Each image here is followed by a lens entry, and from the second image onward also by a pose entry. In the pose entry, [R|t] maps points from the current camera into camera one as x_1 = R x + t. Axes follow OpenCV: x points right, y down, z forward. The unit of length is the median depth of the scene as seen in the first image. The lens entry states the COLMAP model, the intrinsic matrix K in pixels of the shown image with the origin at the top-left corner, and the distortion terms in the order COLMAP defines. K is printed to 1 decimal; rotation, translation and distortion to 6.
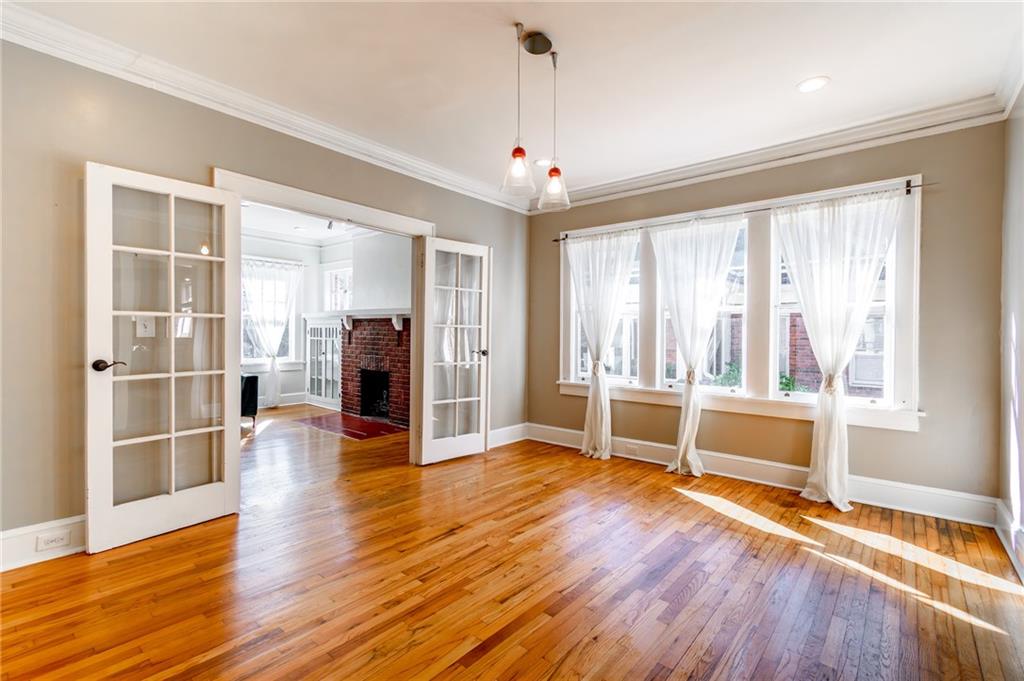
lens RADIAL K [[460.3, 0, 521.0], [0, 460.3, 336.7], [0, 0, 1]] dist [0.001697, -0.000025]
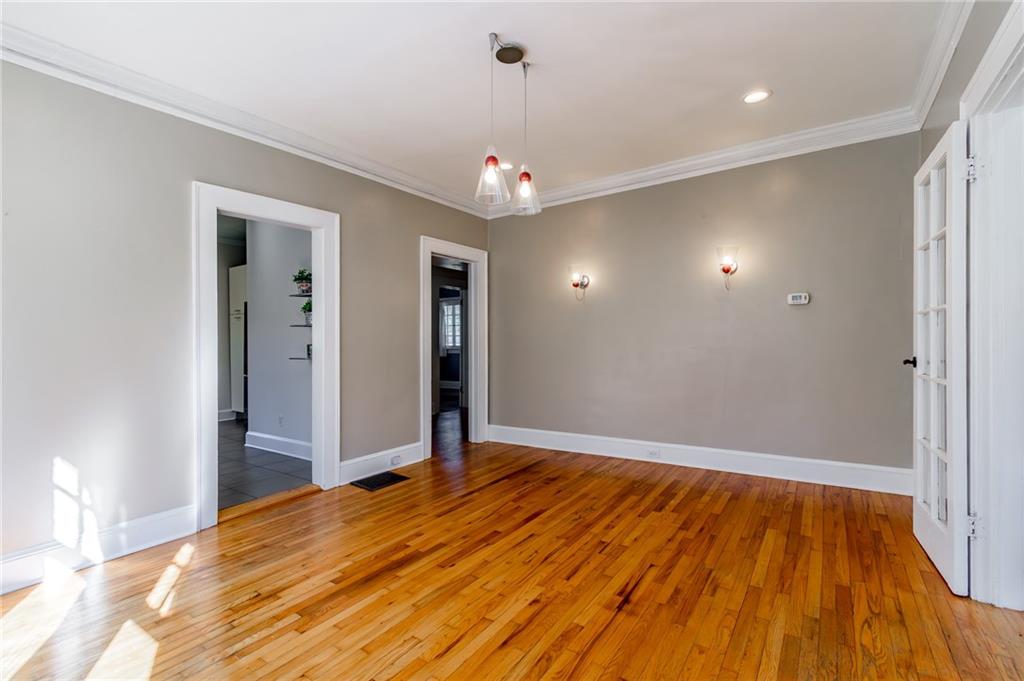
lens RADIAL K [[460.3, 0, 521.0], [0, 460.3, 336.7], [0, 0, 1]] dist [0.001697, -0.000025]
pose [[-0.995384, 0.008128, -0.095632, 0.097407], [0.008784, 0.999941, -0.006441, 0.001617], [0.095574, -0.007252, -0.995396, 1.952572]]
